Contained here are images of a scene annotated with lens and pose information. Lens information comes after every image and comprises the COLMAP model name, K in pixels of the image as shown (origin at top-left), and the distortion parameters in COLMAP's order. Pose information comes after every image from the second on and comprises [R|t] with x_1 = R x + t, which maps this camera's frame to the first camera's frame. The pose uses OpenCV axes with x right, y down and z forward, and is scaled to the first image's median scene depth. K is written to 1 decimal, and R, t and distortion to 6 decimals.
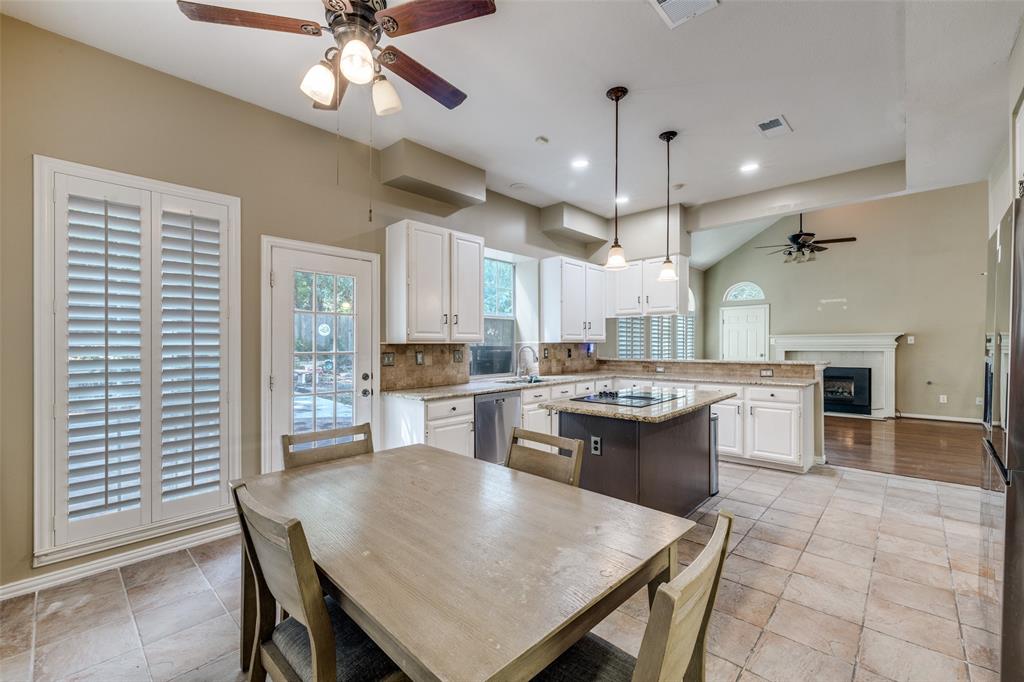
lens RADIAL K [[426.5, 0, 510.0], [0, 426.5, 349.7], [0, 0, 1]] dist [0.001064, -0.000132]
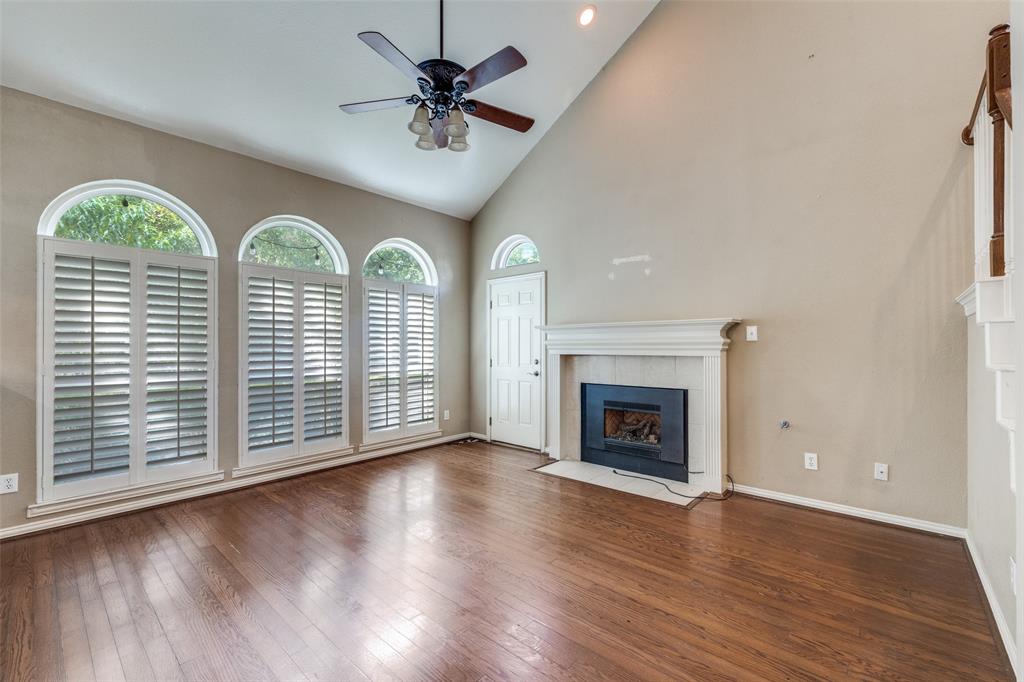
lens RADIAL K [[426.5, 0, 512.0], [0, 426.5, 341.4], [0, 0, 1]] dist [0.001064, -0.000132]
pose [[0.999690, 0.002590, 0.024781, 0.724259], [-0.002017, 0.999730, -0.023129, -0.002008], [-0.024835, 0.023072, 0.999425, 0.580504]]
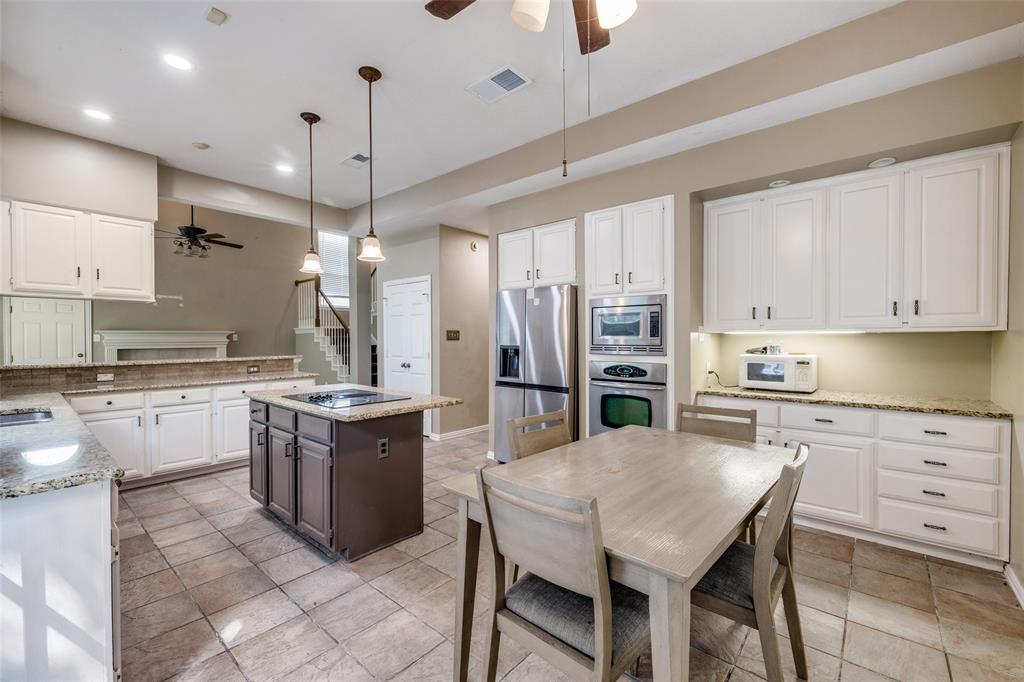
lens RADIAL K [[426.5, 0, 509.9], [0, 426.5, 340.9], [0, 0, 1]] dist [0.001064, -0.000132]
pose [[-0.051144, 0.000591, 0.998691, -0.315573], [0.017257, 0.999851, 0.000292, -0.001547], [-0.998542, 0.017250, -0.051146, 0.328168]]
